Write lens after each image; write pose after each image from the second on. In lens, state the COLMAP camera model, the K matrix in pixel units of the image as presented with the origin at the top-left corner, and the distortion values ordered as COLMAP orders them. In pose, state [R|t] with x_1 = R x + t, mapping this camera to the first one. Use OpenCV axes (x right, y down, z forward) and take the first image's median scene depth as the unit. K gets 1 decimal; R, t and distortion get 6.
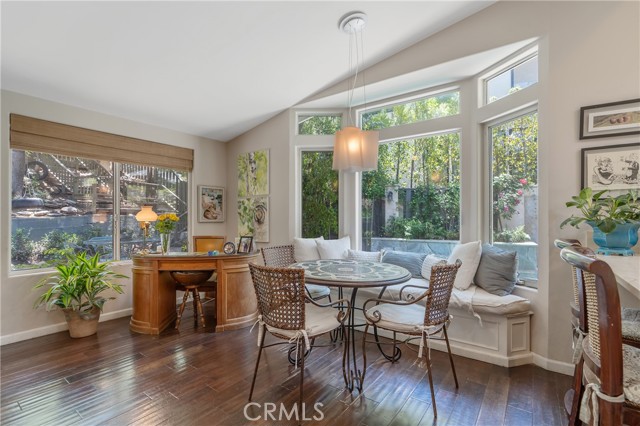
lens RADIAL K [[298.0, 0, 319.0], [0, 298.0, 217.1], [0, 0, 1]] dist [0.002000, 0.000179]
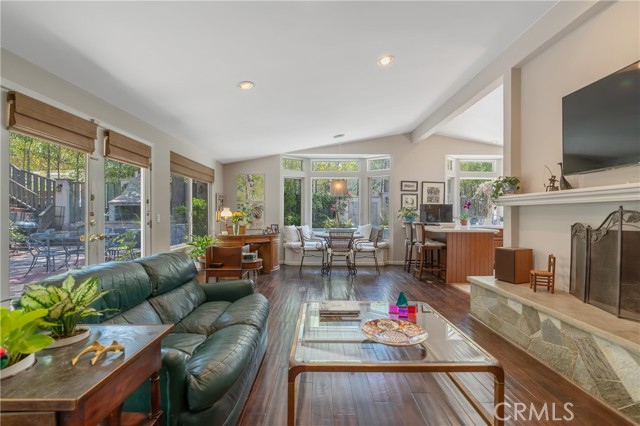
lens RADIAL K [[293.8, 0, 321.4], [0, 293.8, 214.4], [0, 0, 1]] dist [0.000087, 0.000002]
pose [[0.803809, 0.002217, 0.594884, -0.902181], [-0.005324, 0.999980, 0.003467, -0.006524], [-0.594864, -0.005955, 0.803804, -0.549190]]
